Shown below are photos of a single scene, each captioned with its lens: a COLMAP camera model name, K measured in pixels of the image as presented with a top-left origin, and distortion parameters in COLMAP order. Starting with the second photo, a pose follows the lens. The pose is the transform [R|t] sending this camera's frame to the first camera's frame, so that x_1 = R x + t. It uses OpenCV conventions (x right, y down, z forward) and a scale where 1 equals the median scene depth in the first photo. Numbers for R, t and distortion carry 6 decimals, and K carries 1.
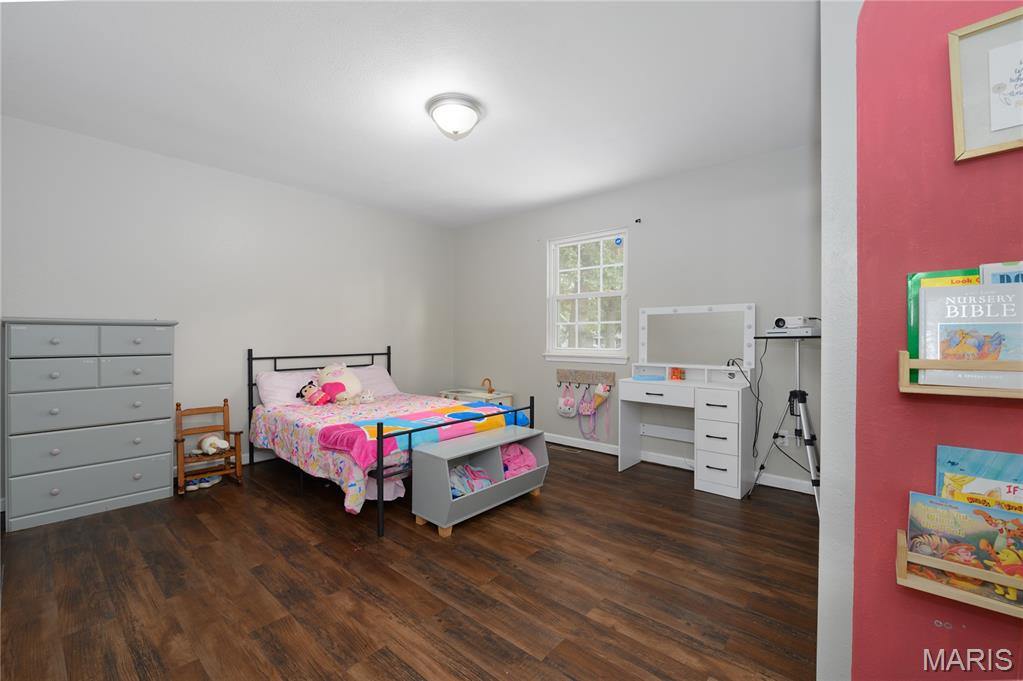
lens RADIAL K [[418.6, 0, 511.5], [0, 418.6, 340.5], [0, 0, 1]] dist [0.001131, 0.000090]
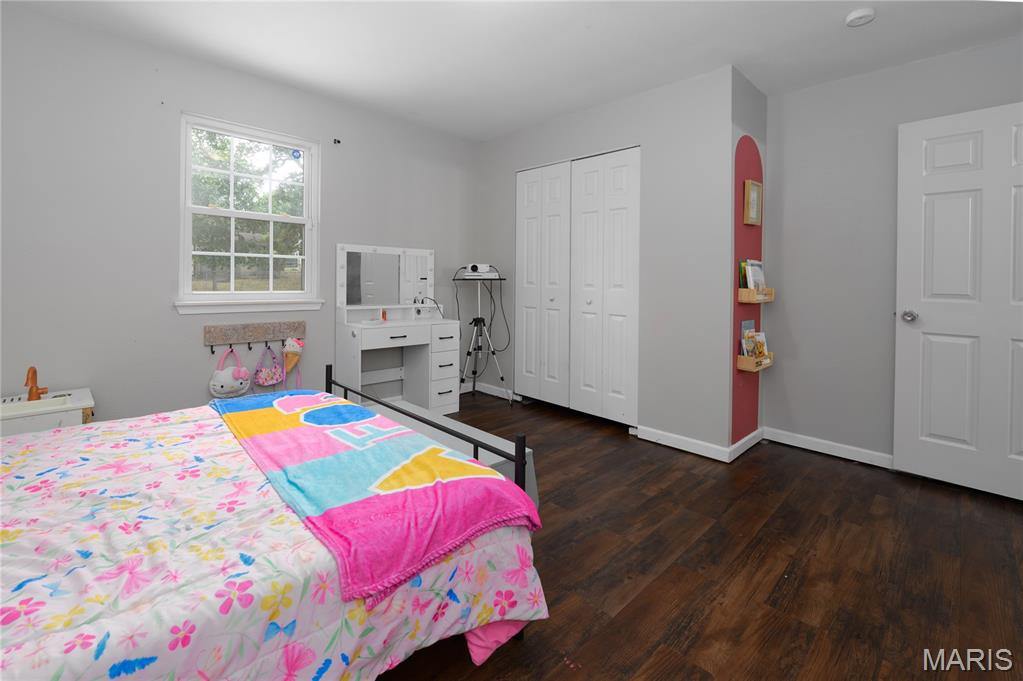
lens RADIAL K [[440.3, 0, 464.9], [0, 440.3, 282.4], [0, 0, 1]] dist [-0.003689, -0.000750]
pose [[0.147196, -0.004737, 0.989096, -0.697812], [-0.008042, 0.999950, 0.005986, -0.005317], [-0.989075, -0.008836, 0.147150, 0.768861]]
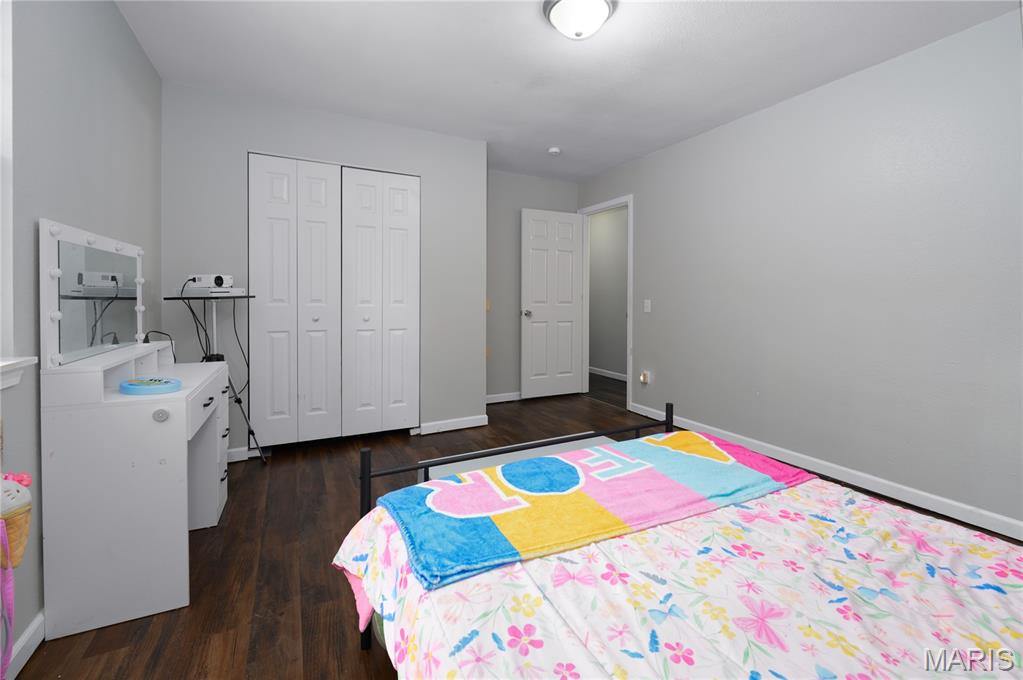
lens RADIAL K [[431.9, 0, 507.3], [0, 431.9, 295.9], [0, 0, 1]] dist [-0.002878, 0.000045]
pose [[-0.922991, -0.005394, 0.384784, -0.258571], [-0.001518, 0.999945, 0.010376, -0.020089], [-0.384819, 0.008993, -0.922948, 1.503684]]
